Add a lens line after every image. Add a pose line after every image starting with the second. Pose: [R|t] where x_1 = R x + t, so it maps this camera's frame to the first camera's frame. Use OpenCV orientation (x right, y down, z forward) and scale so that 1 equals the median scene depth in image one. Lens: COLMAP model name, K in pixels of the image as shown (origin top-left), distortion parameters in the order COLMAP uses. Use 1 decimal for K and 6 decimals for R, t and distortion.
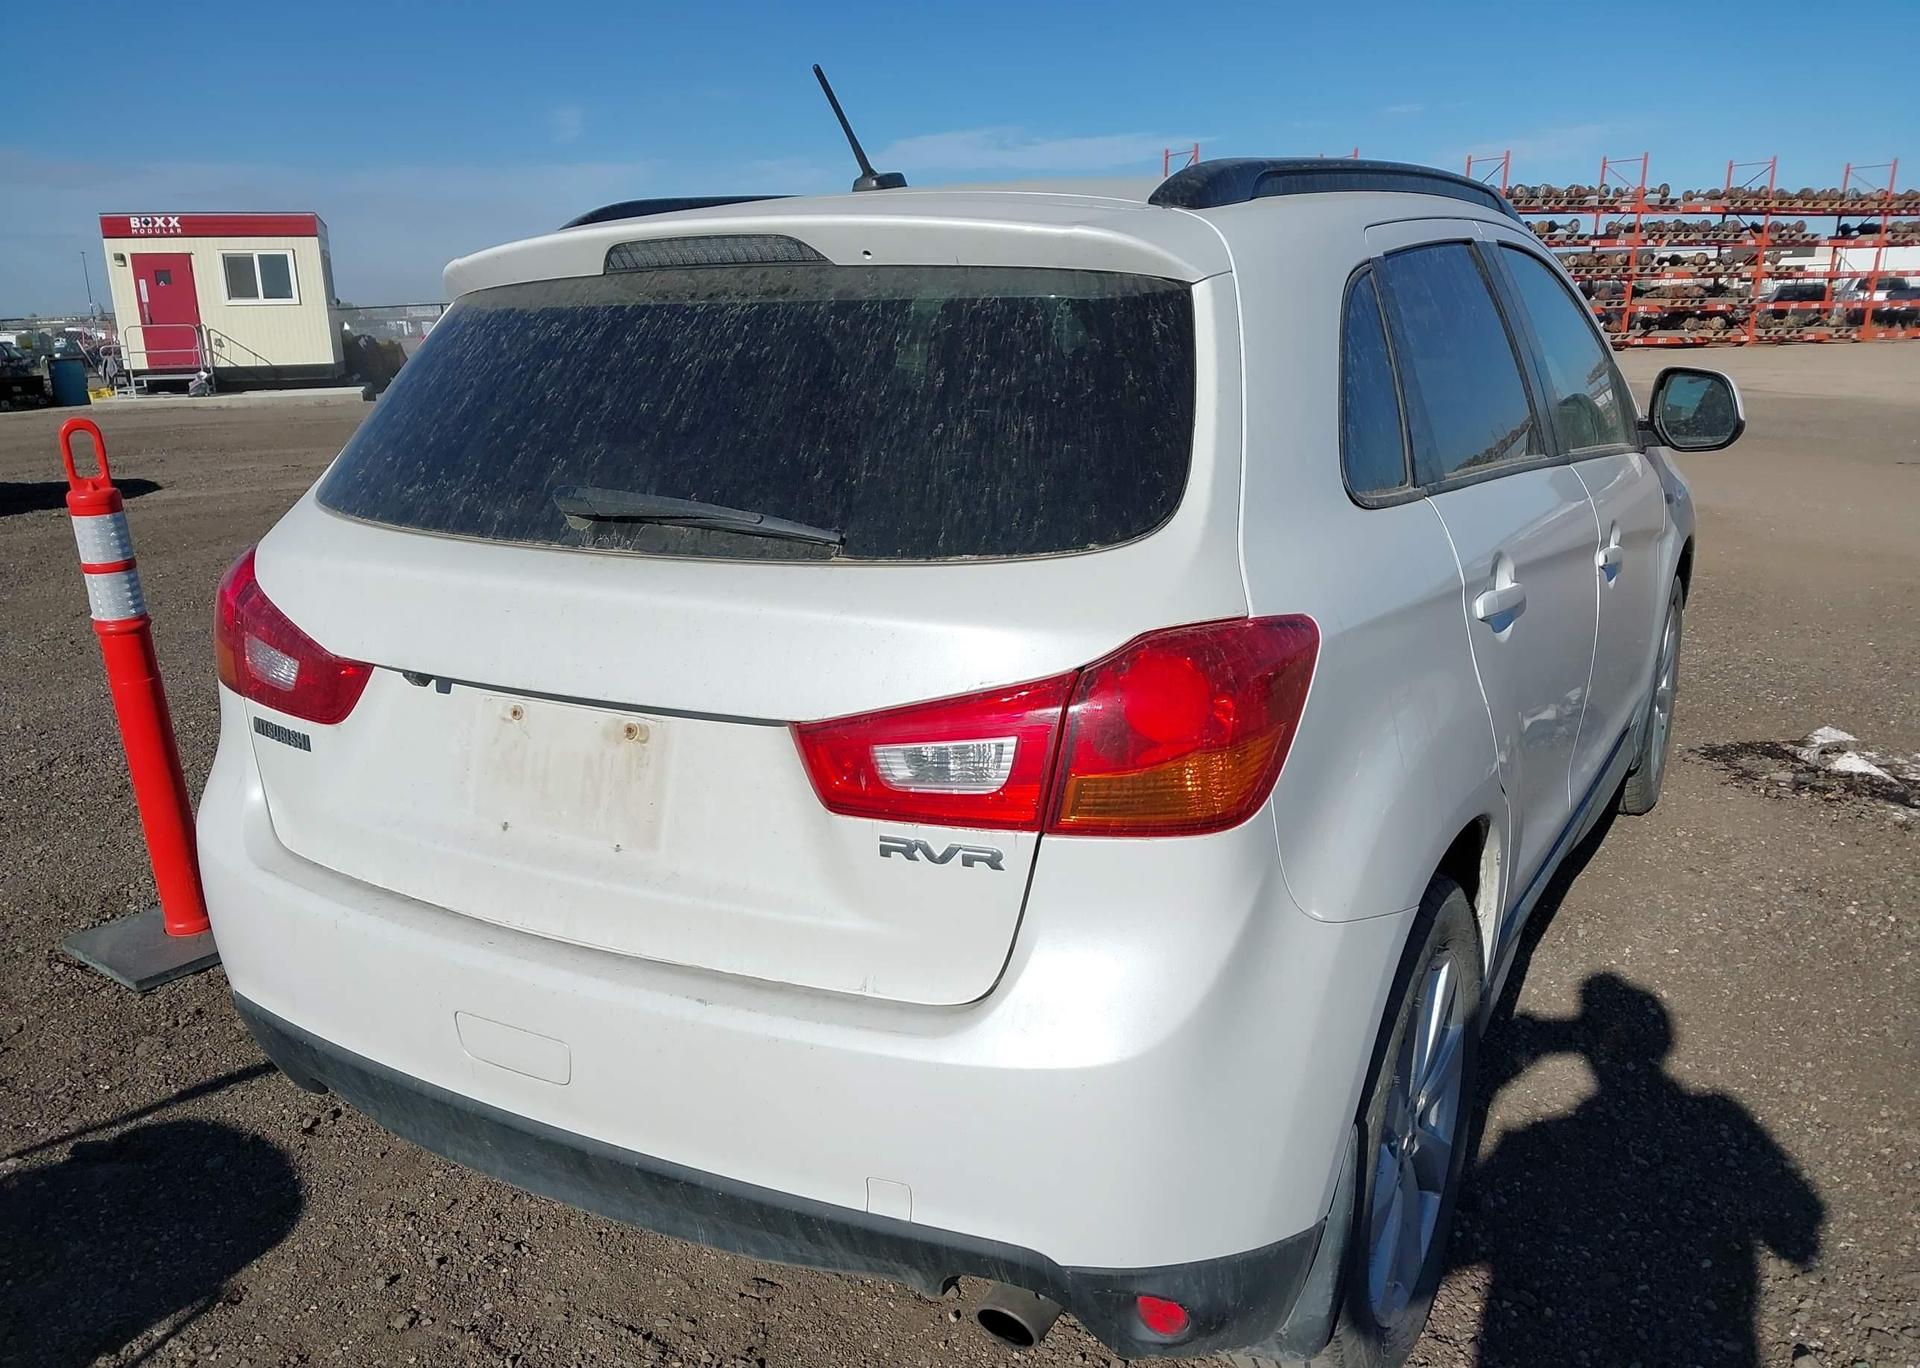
lens RADIAL K [[1550.9, 0, 930.4], [0, 1550.9, 692.2], [0, 0, 1]] dist [0.029448, -0.034404]
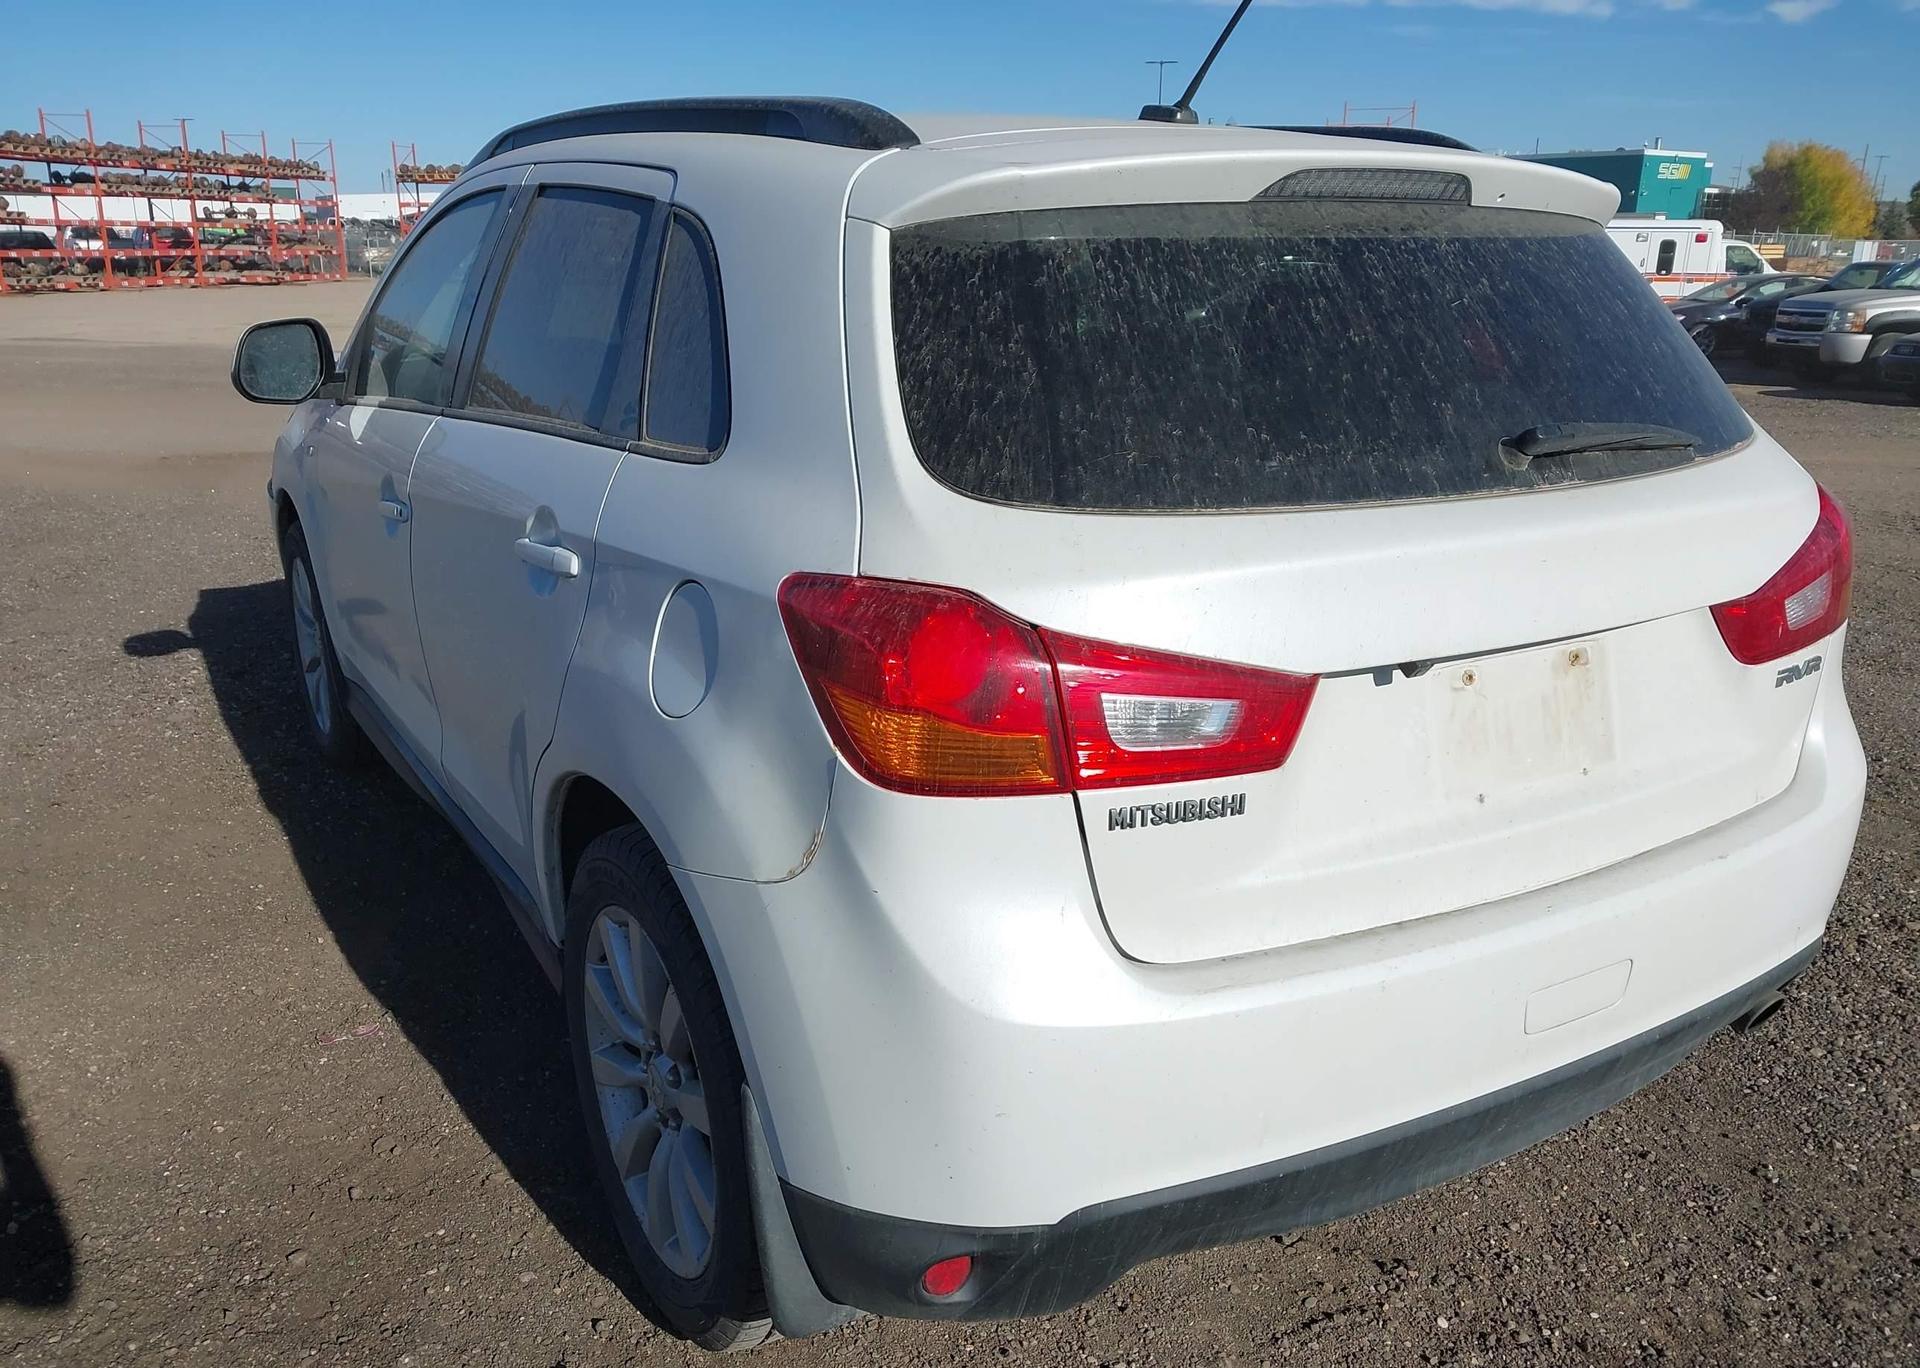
lens RADIAL K [[1570.0, 0, 960.0], [0, 1570.0, 684.0], [0, 0, 1]] dist [-0.081498, 0.129397]
pose [[0.489077, -0.224781, 0.842779, -1.202914], [0.201752, 0.969174, 0.141412, -0.176581], [-0.848587, 0.100871, 0.519351, 0.773000]]
